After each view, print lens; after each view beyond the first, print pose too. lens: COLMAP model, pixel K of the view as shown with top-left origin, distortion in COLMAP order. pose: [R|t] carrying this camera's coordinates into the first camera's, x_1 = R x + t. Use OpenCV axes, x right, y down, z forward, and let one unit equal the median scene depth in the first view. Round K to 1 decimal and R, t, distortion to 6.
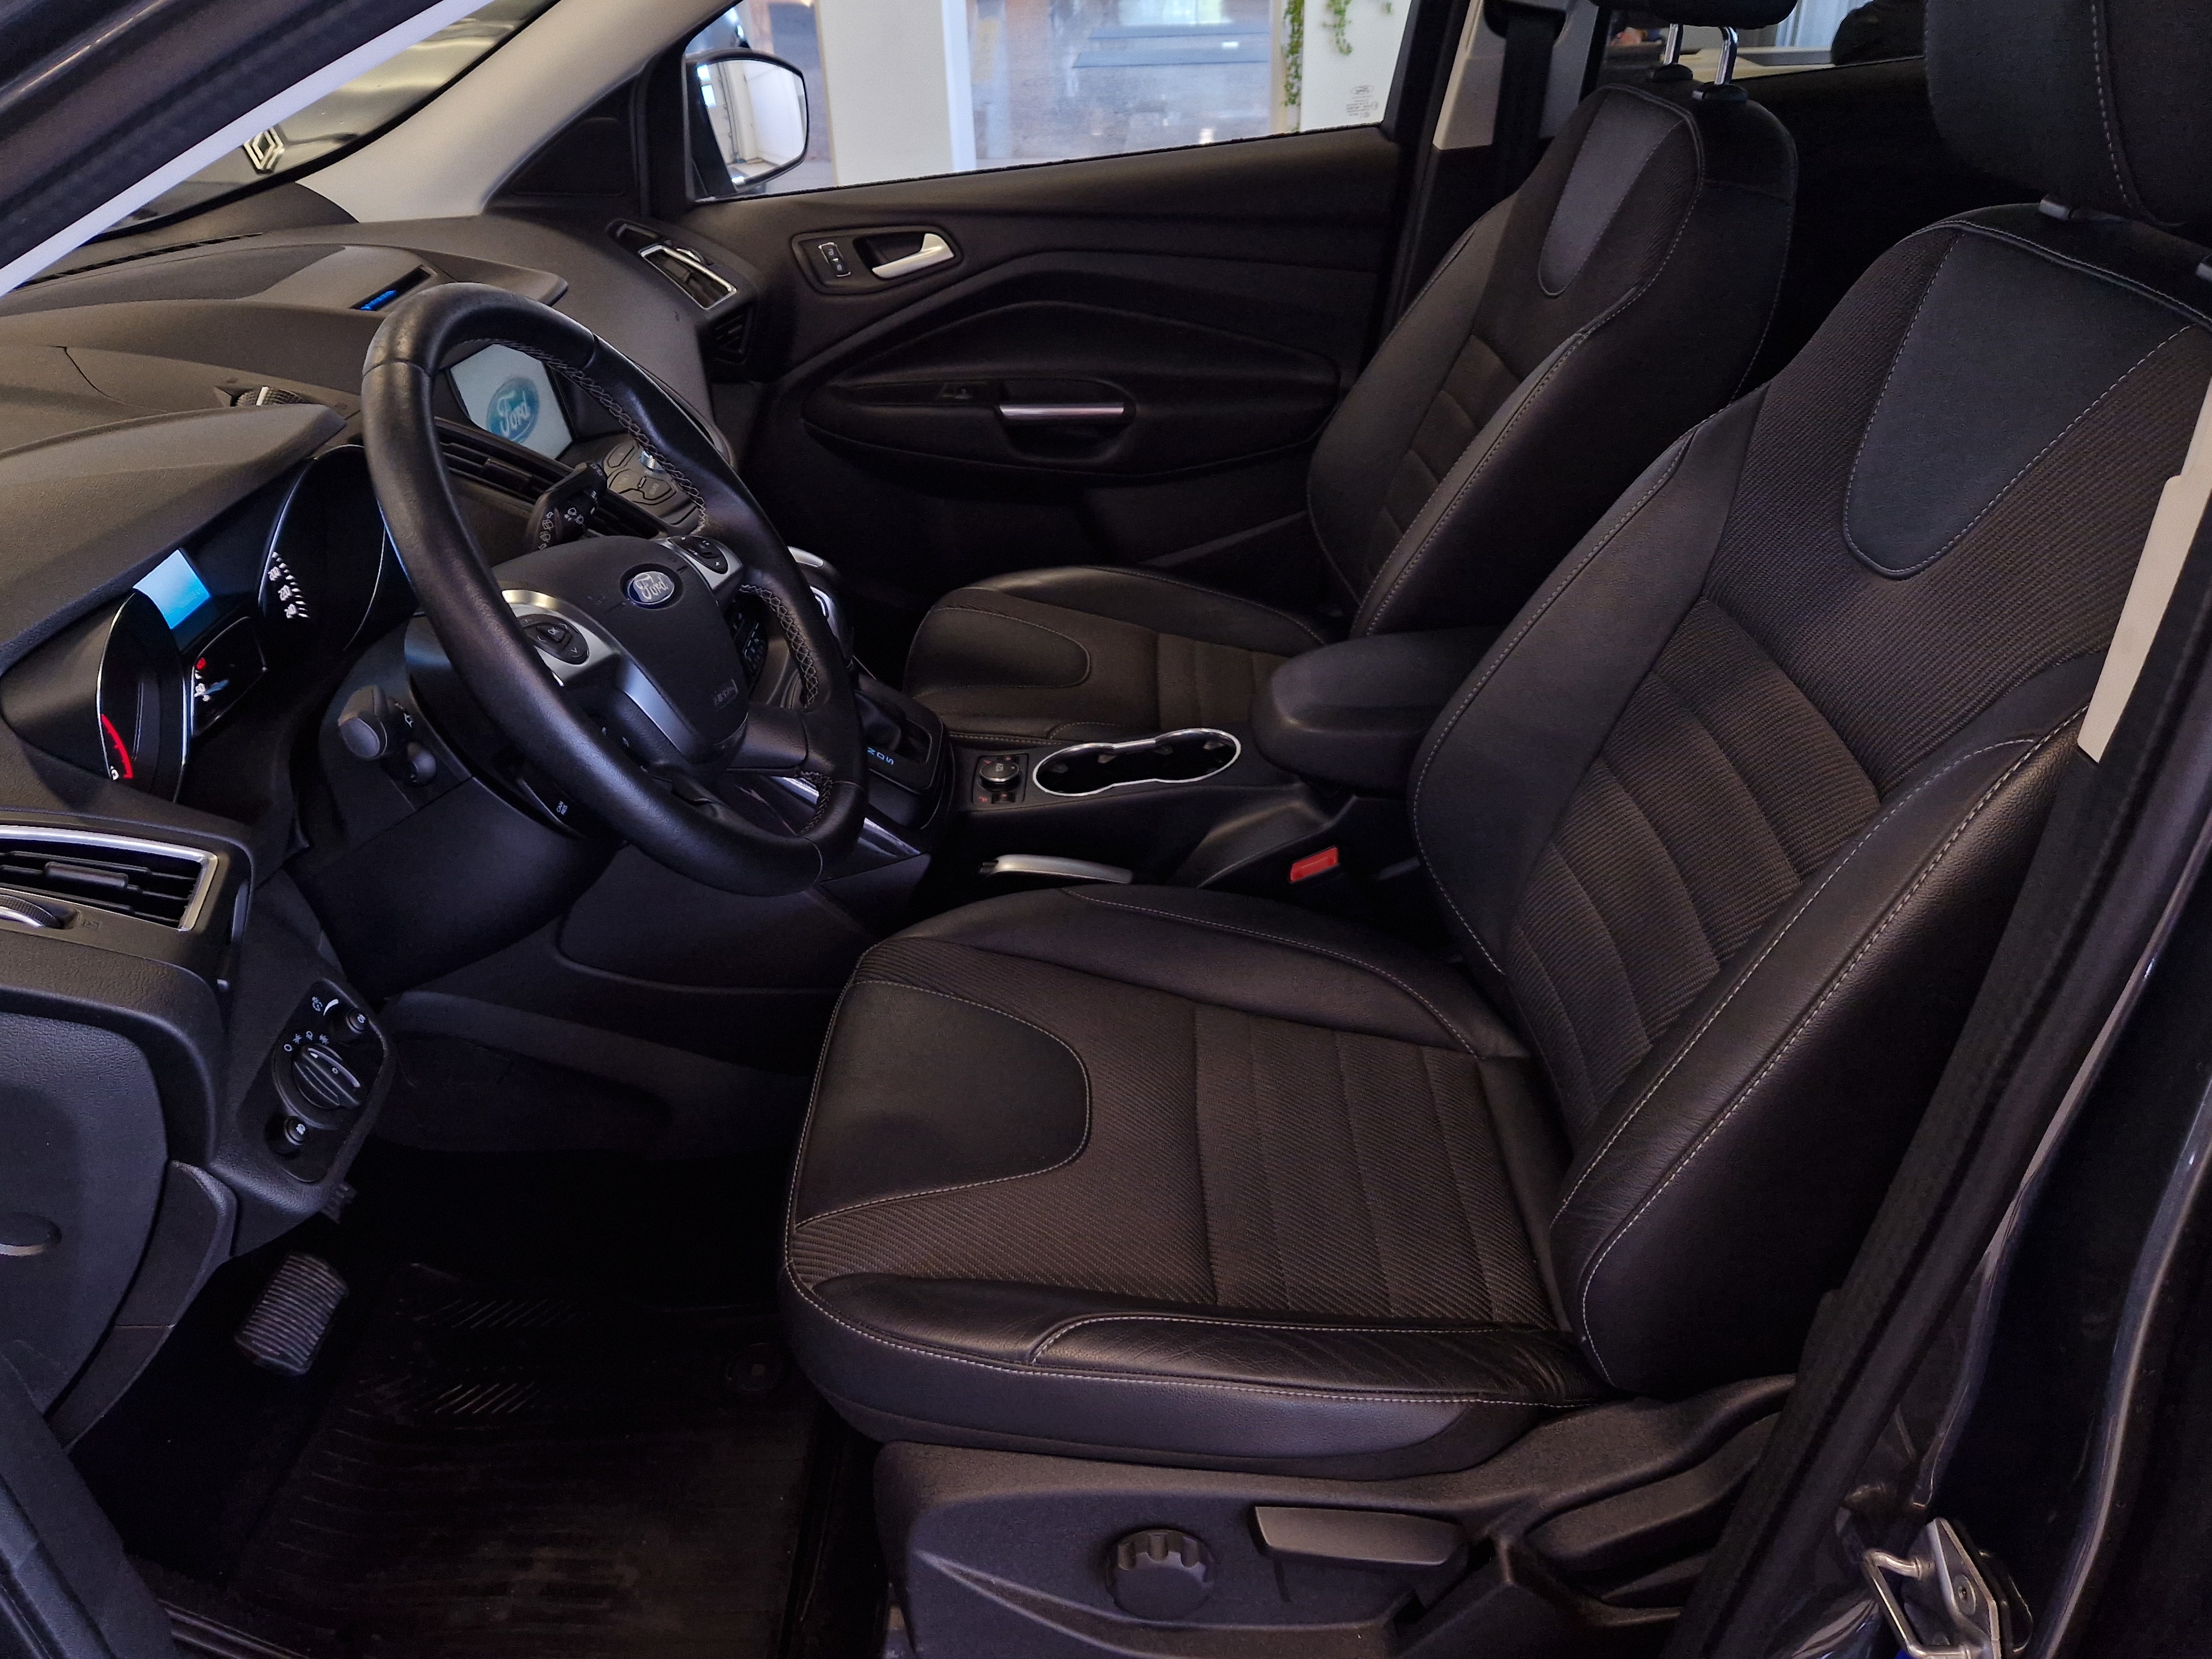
lens RADIAL K [[1636.7, 0, 1112.2], [0, 1636.7, 828.5], [0, 0, 1]] dist [0.032818, -0.020070]
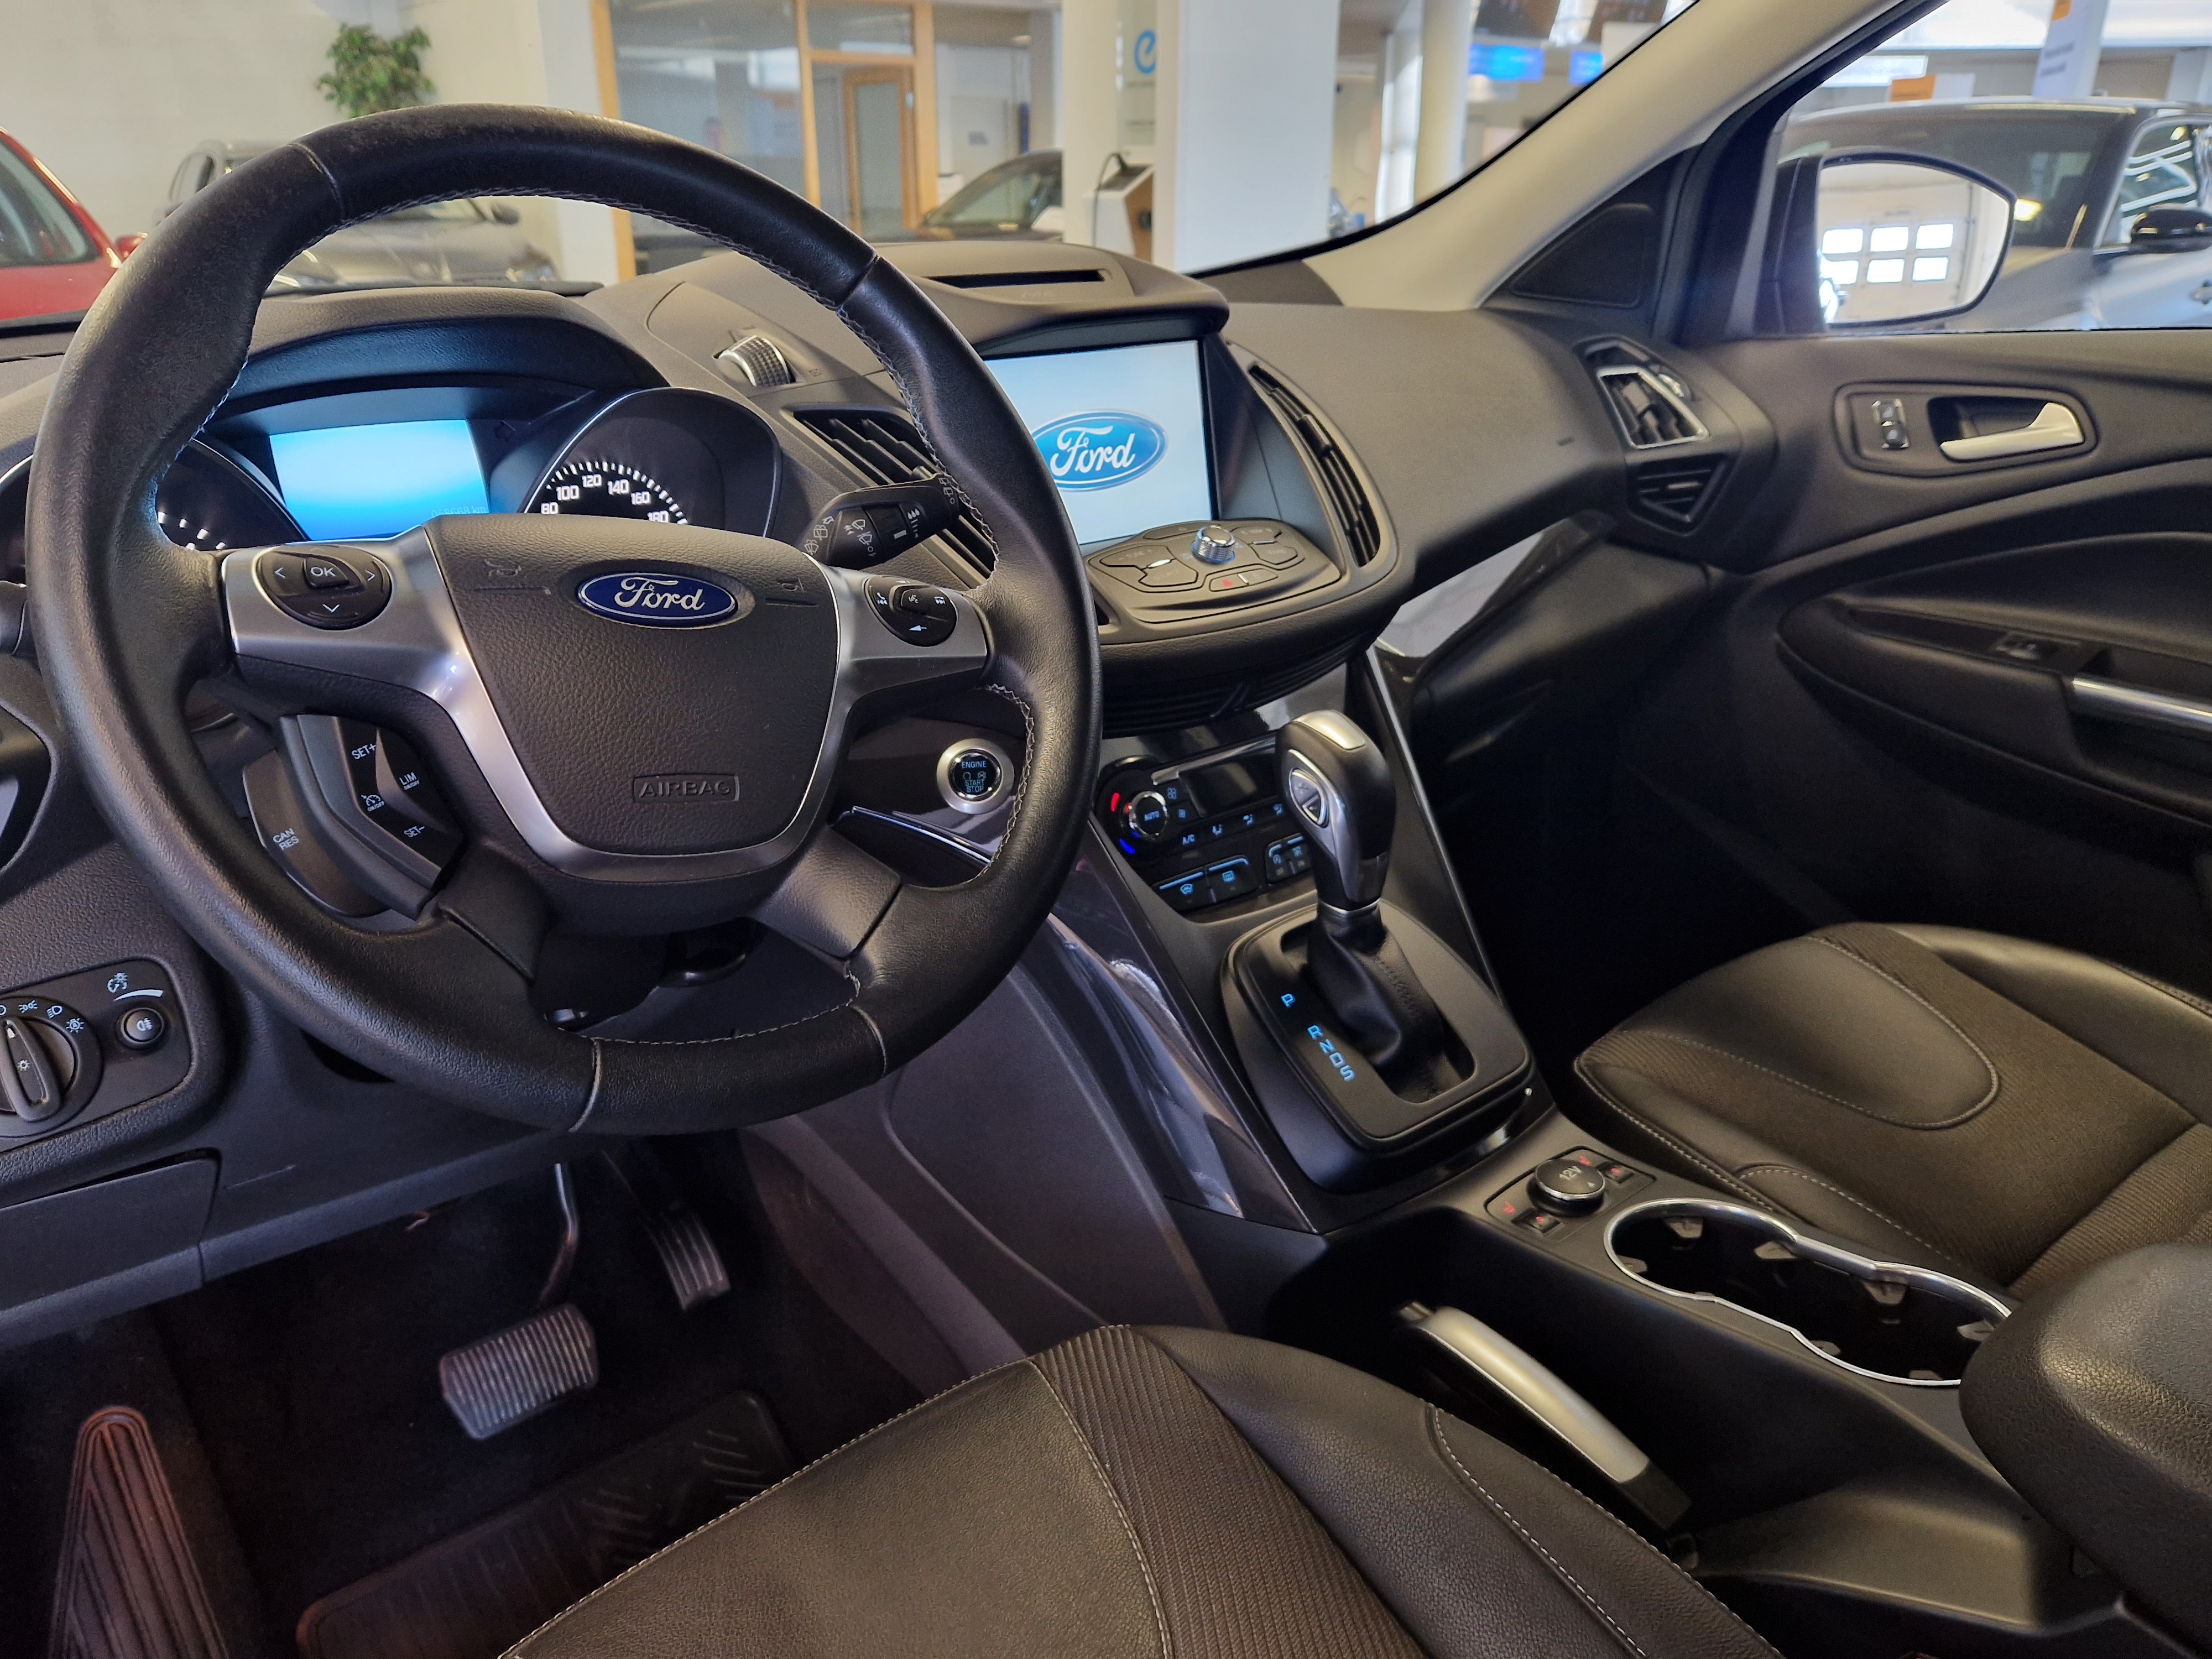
lens RADIAL K [[1636.7, 0, 1084.2], [0, 1636.7, 838.6], [0, 0, 1]] dist [0.032818, -0.020070]
pose [[0.642656, 0.303088, -0.703655, 0.155977], [-0.400688, 0.915771, 0.028501, -0.075310], [0.653026, 0.263630, 0.709969, 0.350563]]
